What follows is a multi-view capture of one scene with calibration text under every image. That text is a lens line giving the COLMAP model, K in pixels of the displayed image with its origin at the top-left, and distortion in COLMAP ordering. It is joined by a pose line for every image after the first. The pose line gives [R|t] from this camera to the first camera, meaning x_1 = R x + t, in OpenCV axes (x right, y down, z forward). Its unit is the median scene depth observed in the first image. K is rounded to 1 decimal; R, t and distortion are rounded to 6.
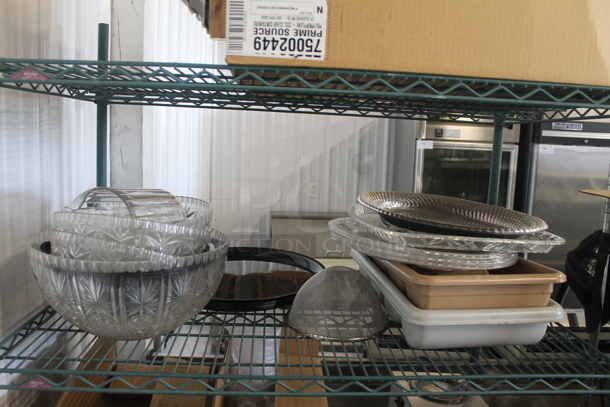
lens RADIAL K [[508.2, 0, 305.0], [0, 508.2, 203.5], [0, 0, 1]] dist [-0.158730, 0.120270]
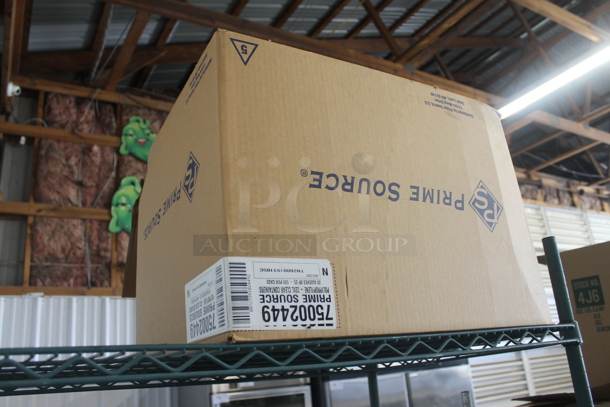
lens RADIAL K [[508.2, 0, 305.0], [0, 508.2, 203.5], [0, 0, 1]] dist [-0.158730, 0.120270]
pose [[0.876011, 0.044637, 0.480221, -0.436127], [0.184322, 0.889136, -0.418882, -0.126157], [-0.445680, 0.455461, 0.770665, 0.265265]]
